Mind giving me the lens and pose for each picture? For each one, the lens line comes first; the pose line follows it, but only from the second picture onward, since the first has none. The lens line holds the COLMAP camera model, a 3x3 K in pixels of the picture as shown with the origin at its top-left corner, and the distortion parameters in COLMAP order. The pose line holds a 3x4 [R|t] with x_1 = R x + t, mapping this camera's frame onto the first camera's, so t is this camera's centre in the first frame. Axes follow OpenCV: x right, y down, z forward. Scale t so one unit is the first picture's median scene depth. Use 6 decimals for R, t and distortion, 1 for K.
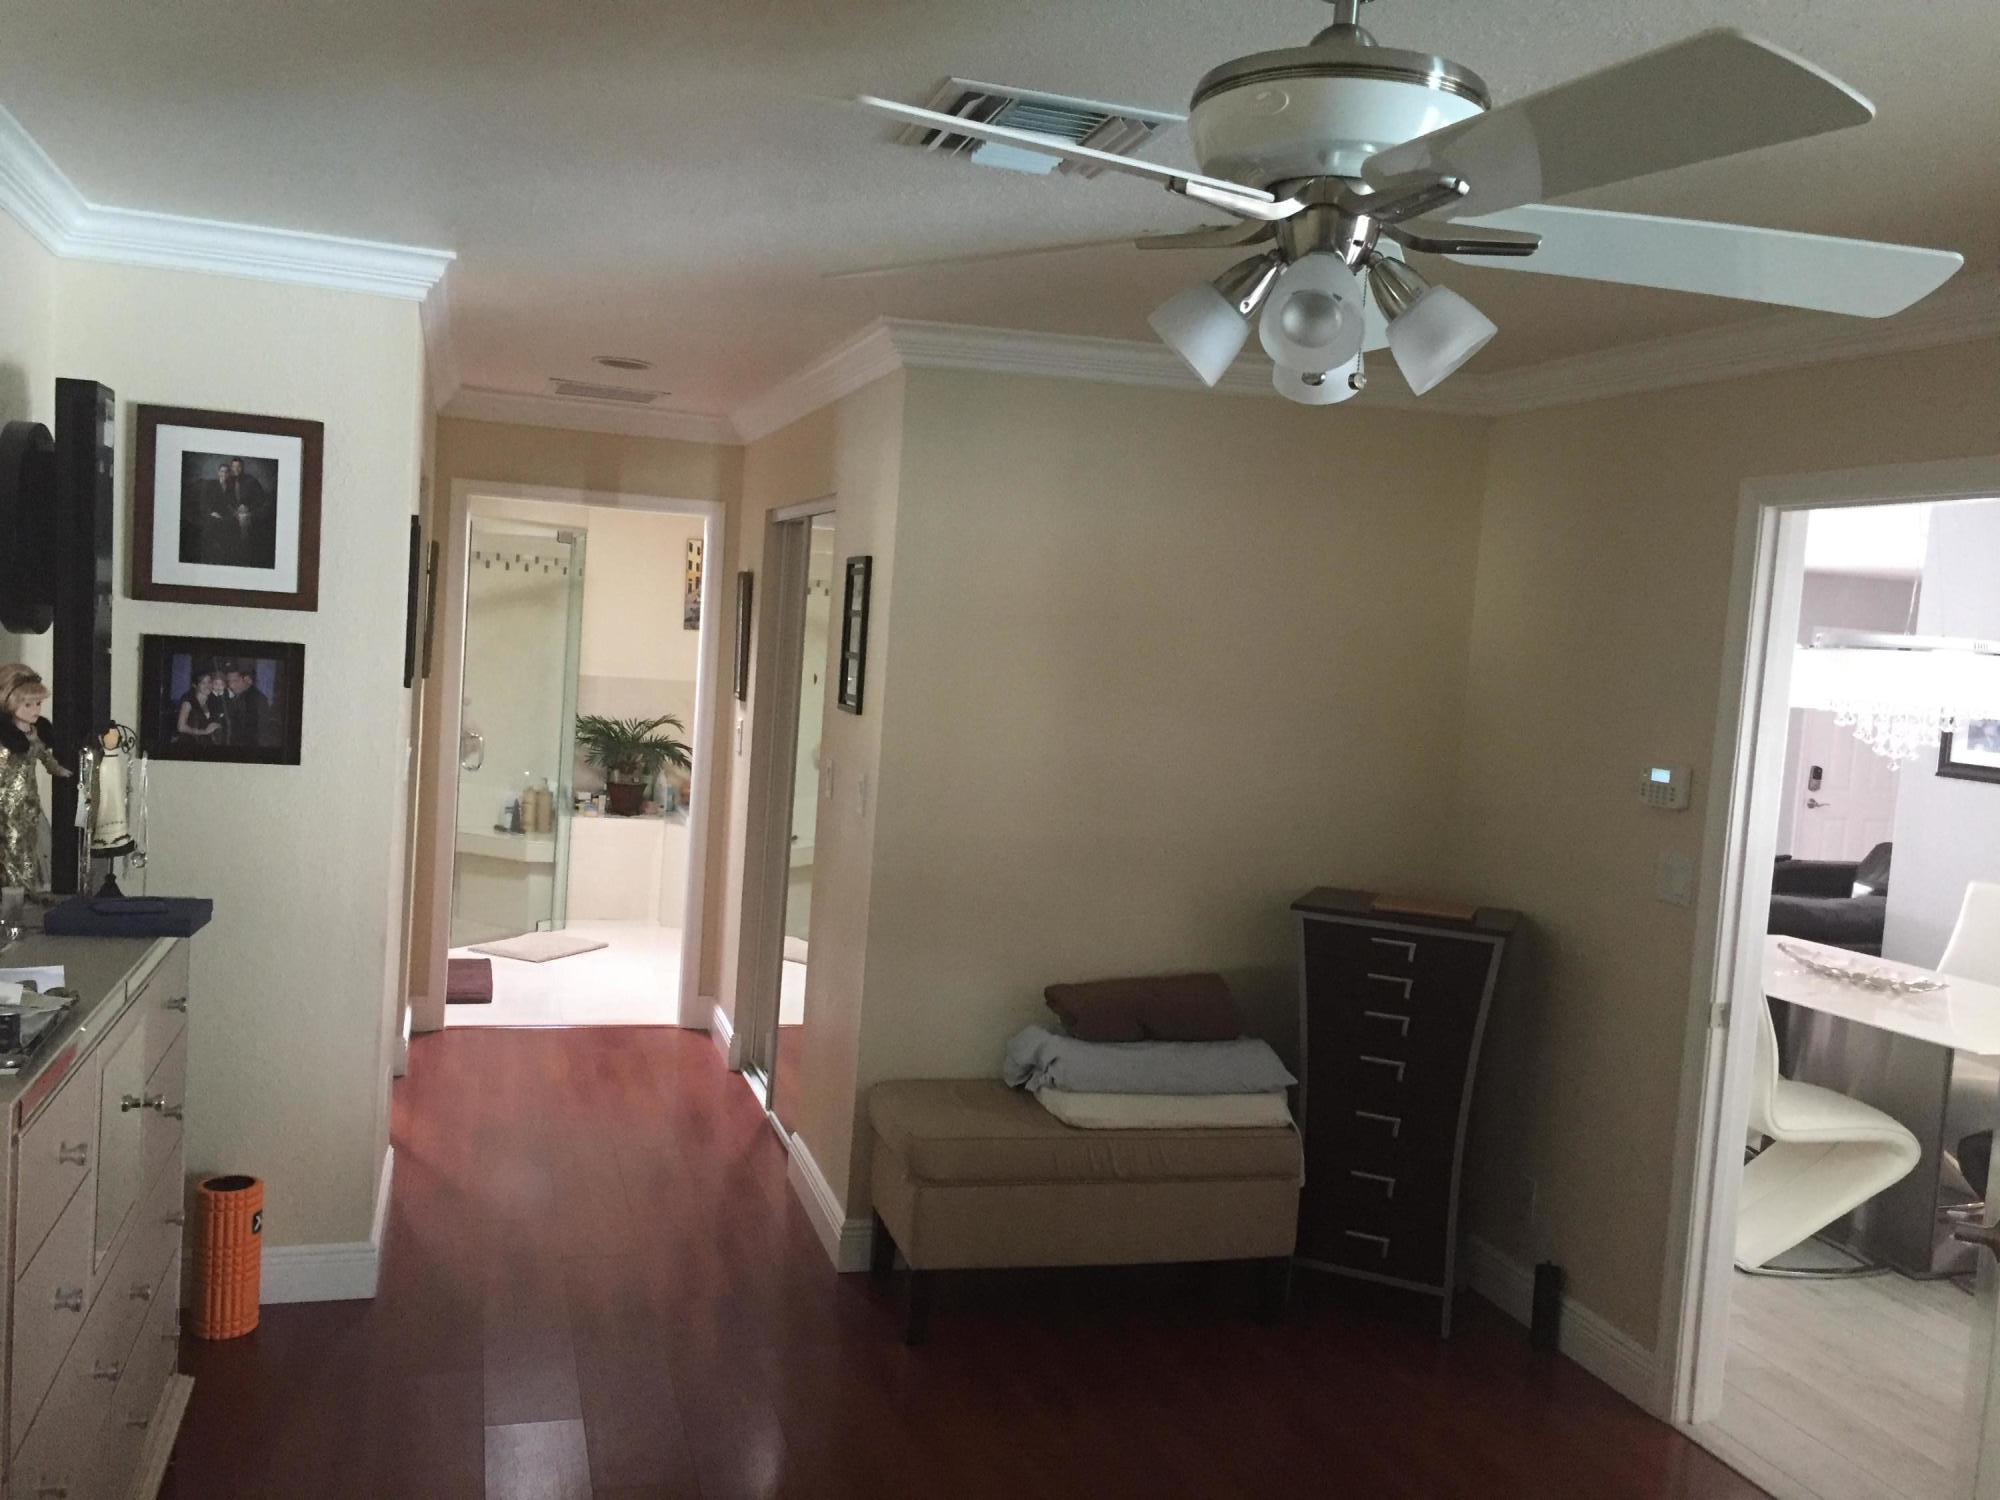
lens RADIAL K [[1700.7, 0, 979.2], [0, 1700.7, 763.9], [0, 0, 1]] dist [0.064944, -0.097005]
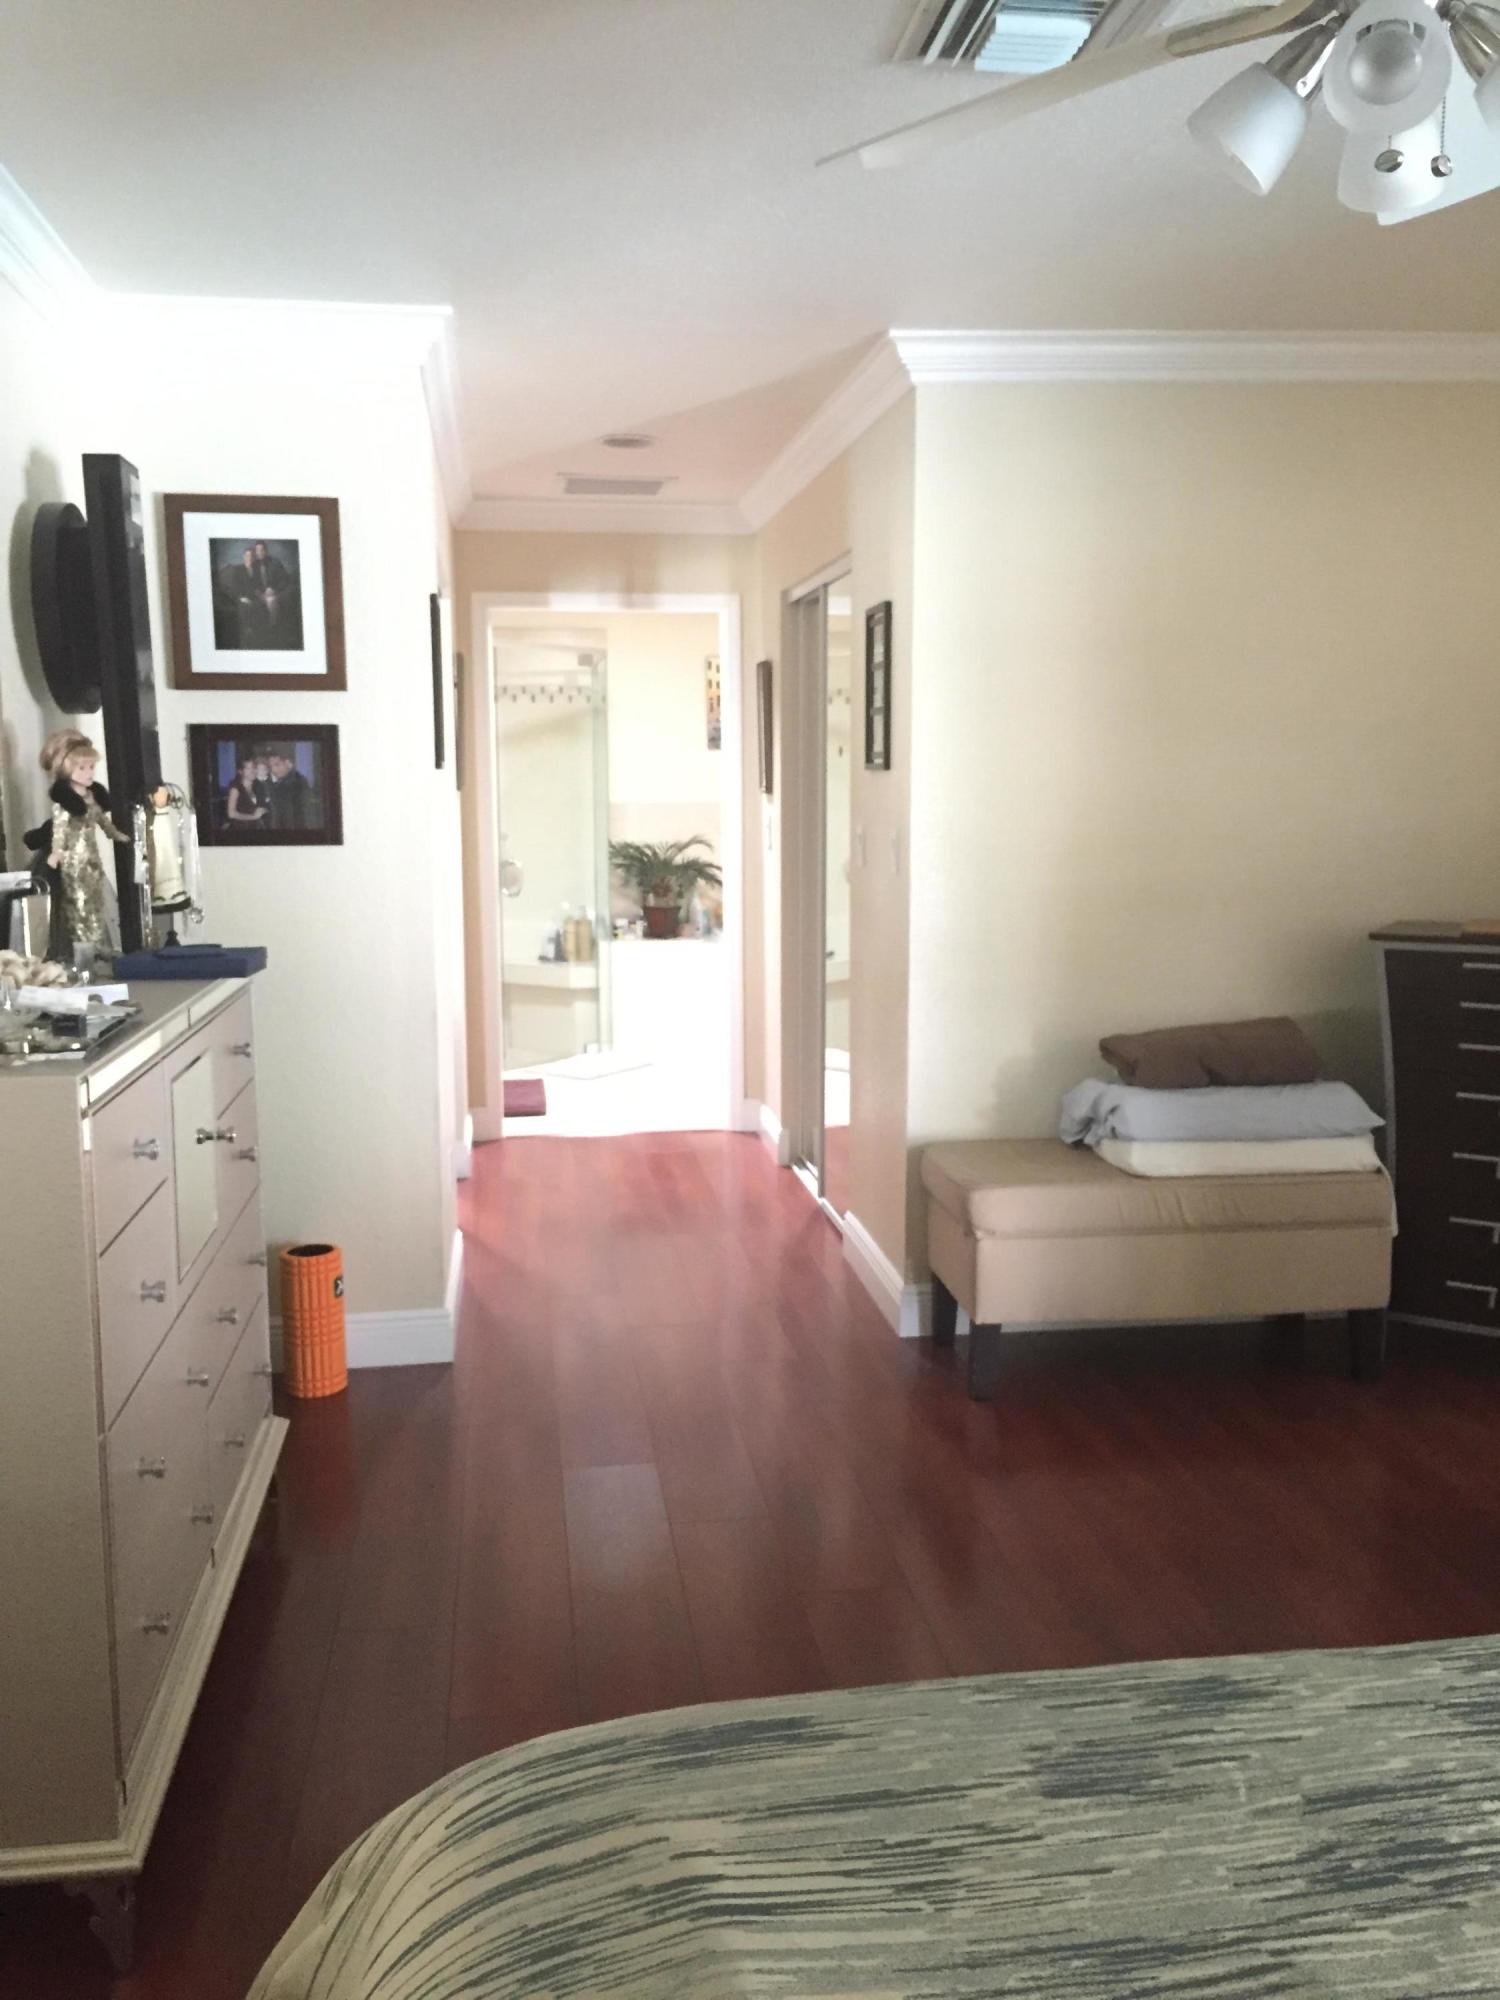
lens RADIAL K [[1700.7, 0, 730.8], [0, 1700.7, 1019.3], [0, 0, 1]] dist [0.064944, -0.097005]
pose [[0.984384, -0.054547, -0.167368, -0.003929], [0.064046, 0.996597, 0.051888, 0.054754], [0.163969, -0.061797, 0.984528, 0.026212]]
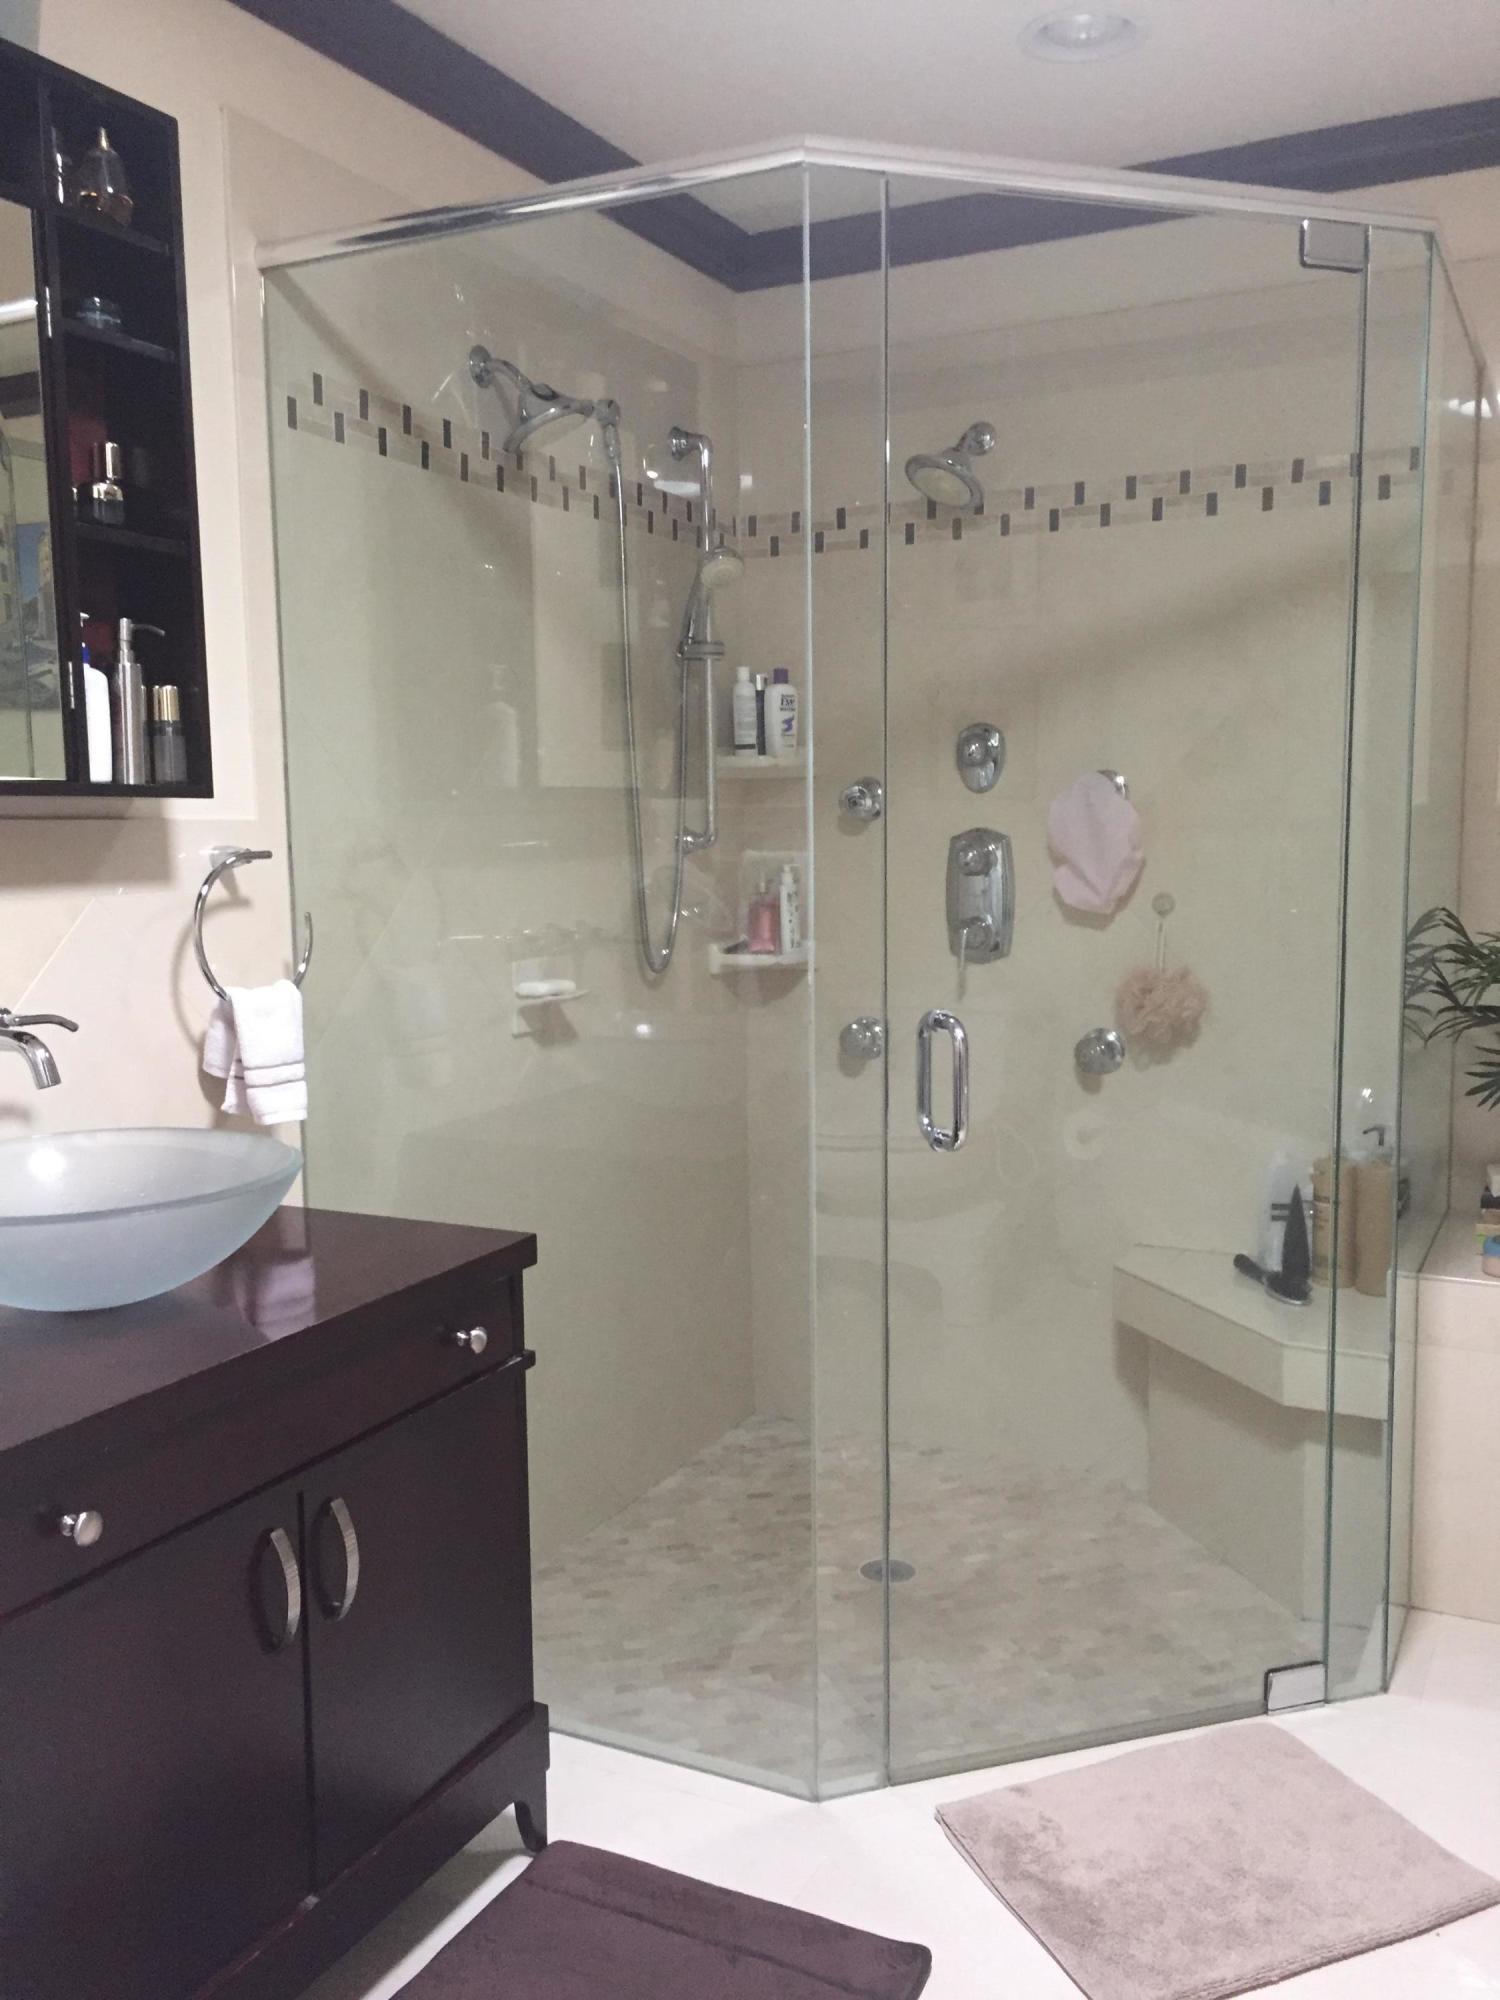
lens RADIAL K [[1700.7, 0, 741.0], [0, 1700.7, 1004.6], [0, 0, 1]] dist [0.064944, -0.097005]
pose [[0.725251, 0.001595, -0.688483, -0.227553], [0.005991, 0.999945, 0.008627, -0.036910], [0.688459, -0.010381, 0.725201, 1.321277]]
